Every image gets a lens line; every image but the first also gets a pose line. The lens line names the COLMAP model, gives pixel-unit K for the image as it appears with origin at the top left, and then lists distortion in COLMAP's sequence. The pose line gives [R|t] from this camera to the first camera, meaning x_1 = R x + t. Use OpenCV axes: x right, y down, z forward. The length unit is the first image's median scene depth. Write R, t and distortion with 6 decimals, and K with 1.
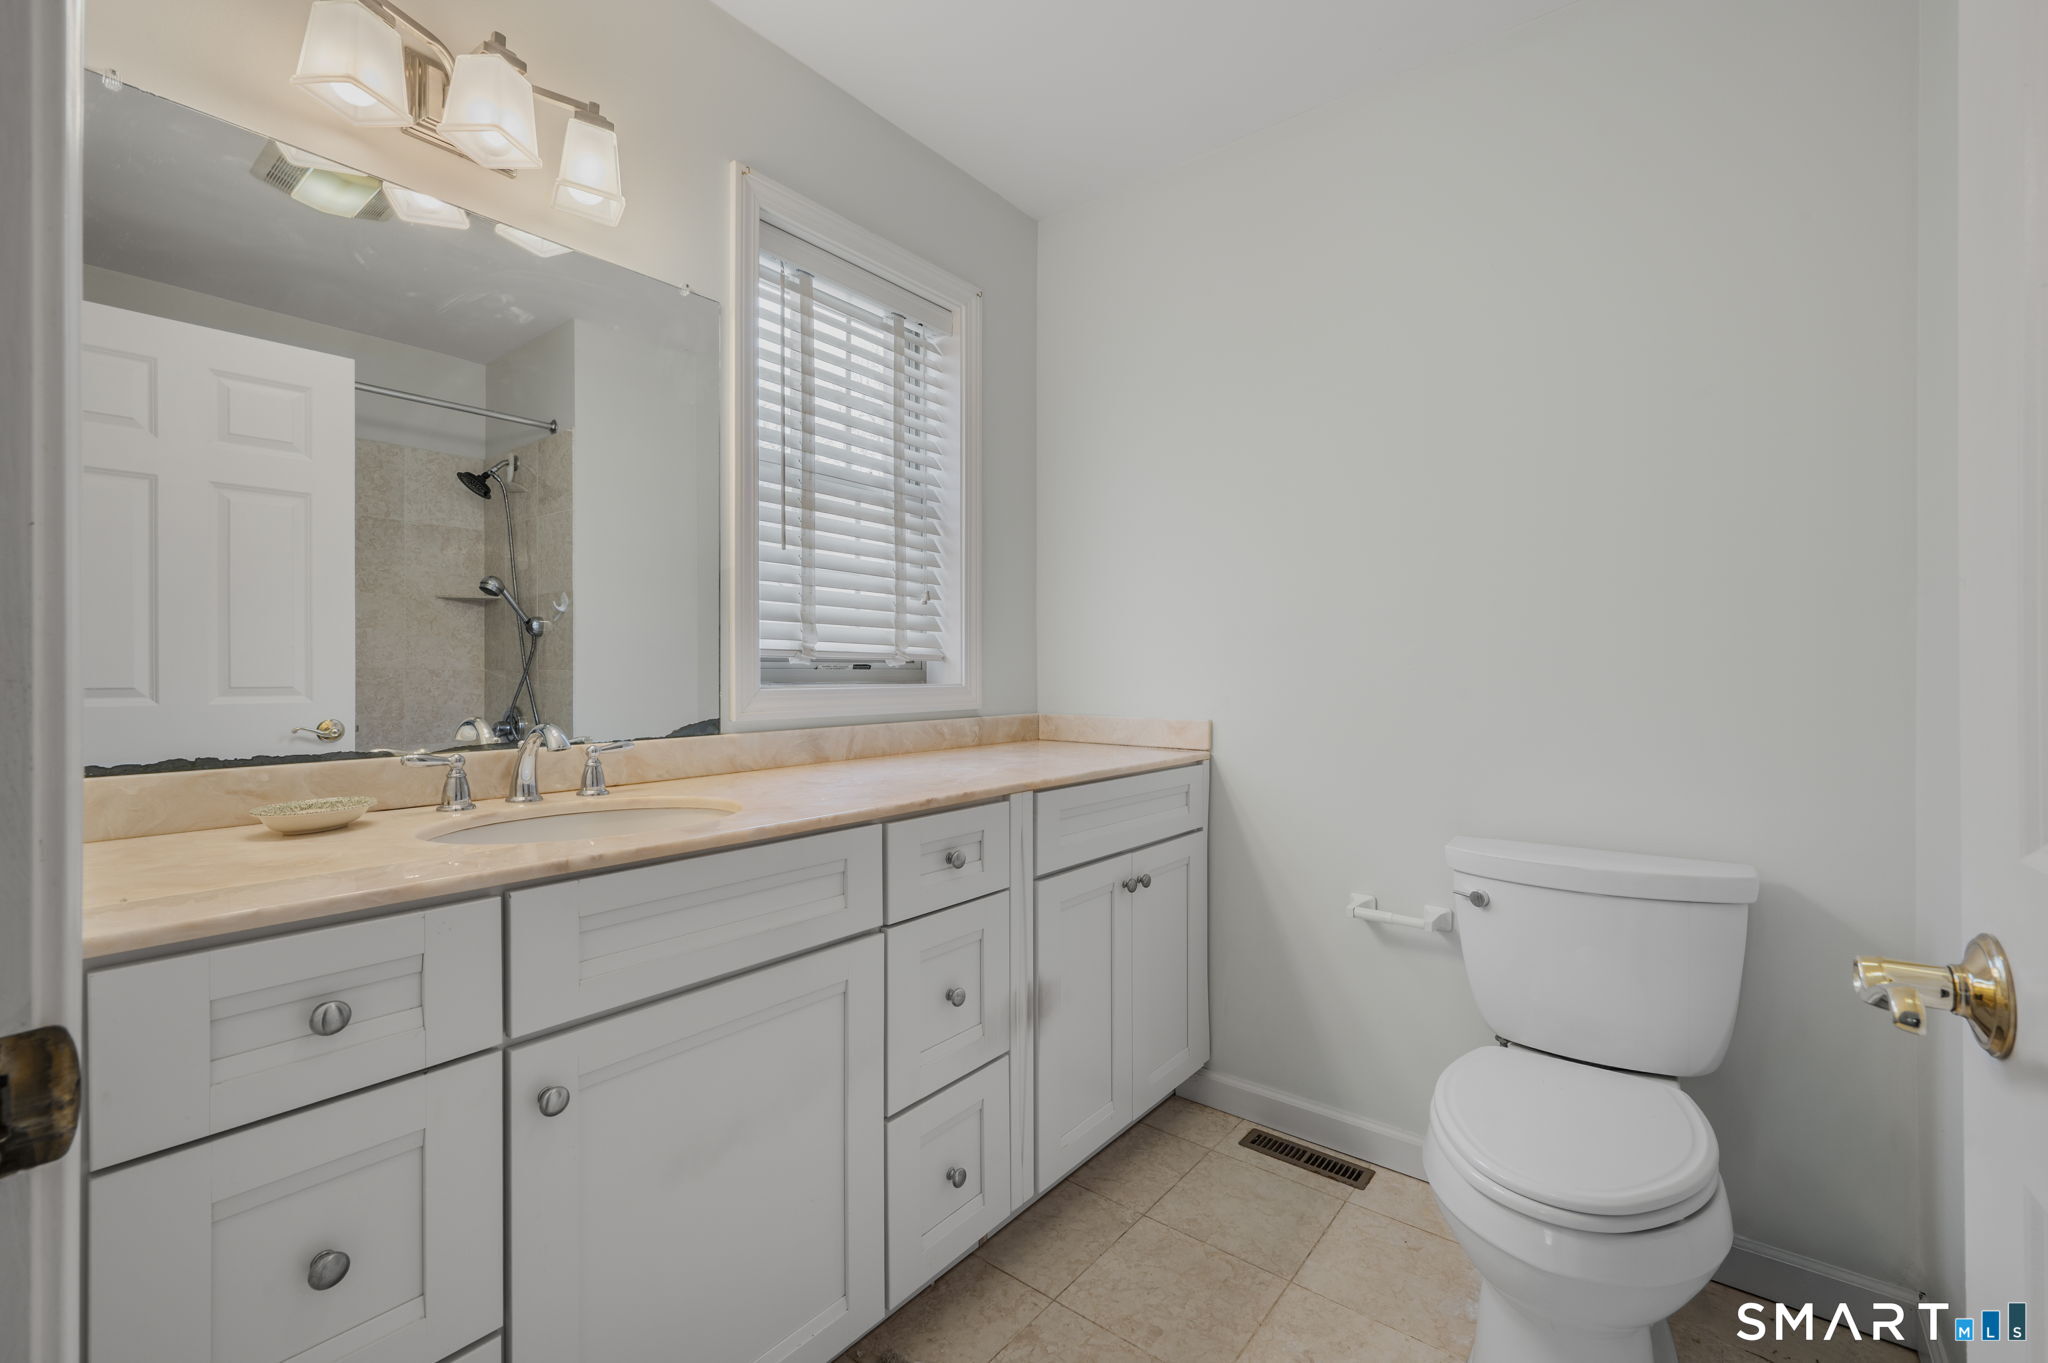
lens RADIAL K [[820.3, 0, 1022.6], [0, 820.3, 682.4], [0, 0, 1]] dist [-0.002374, -0.000011]
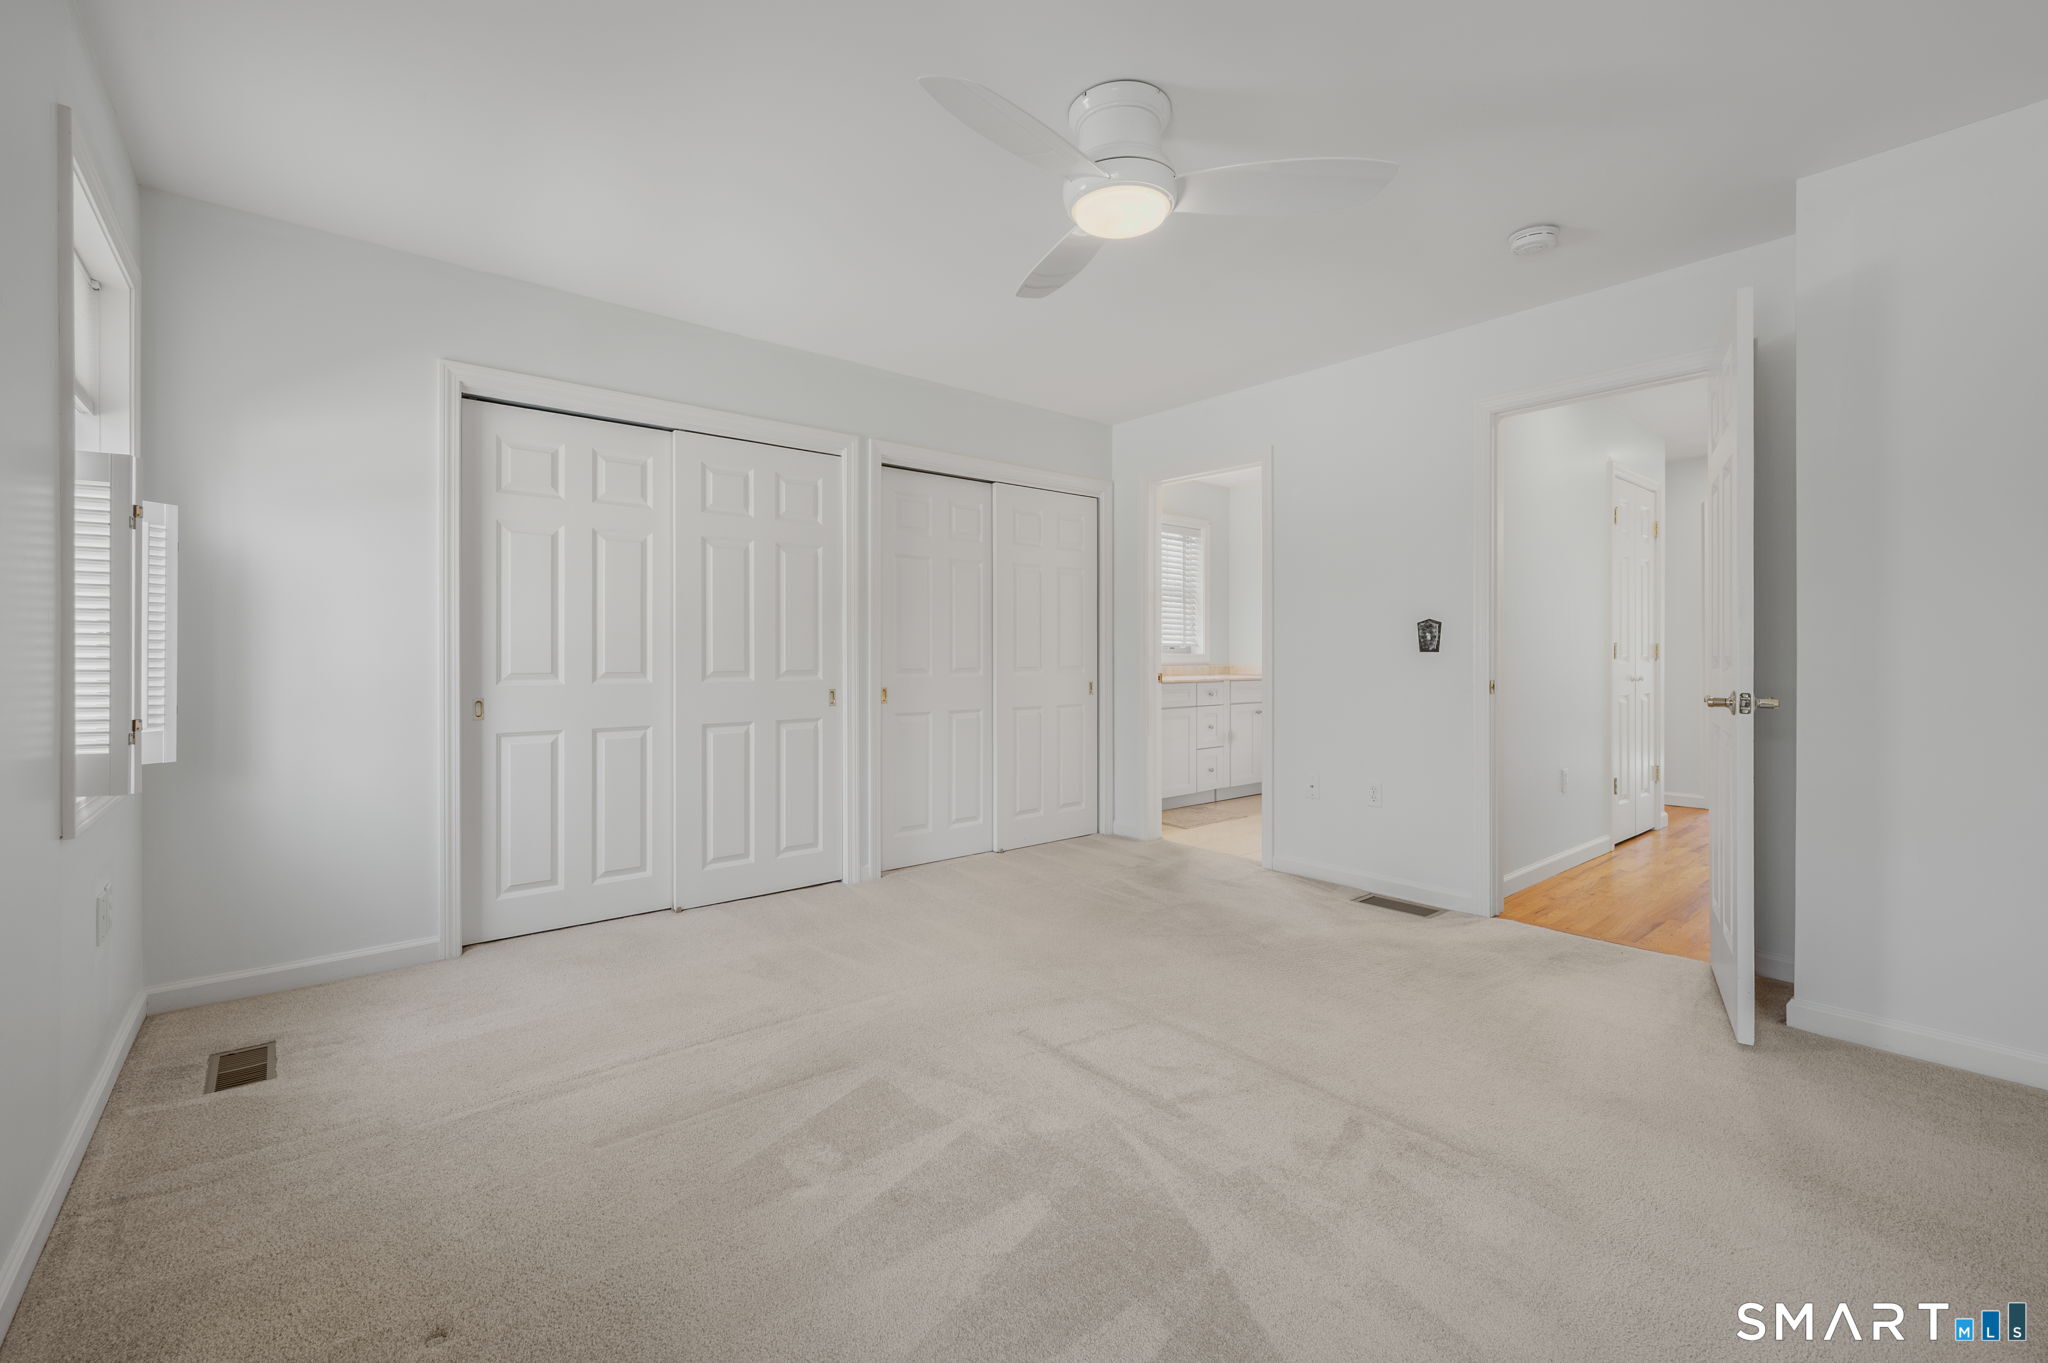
lens RADIAL K [[820.3, 0, 1030.5], [0, 820.3, 667.6], [0, 0, 1]] dist [-0.002374, -0.000011]
pose [[0.977458, 0.001321, -0.211128, -0.062636], [-0.000073, 0.999982, 0.005920, 0.034272], [0.211132, -0.005771, 0.977440, -2.107231]]
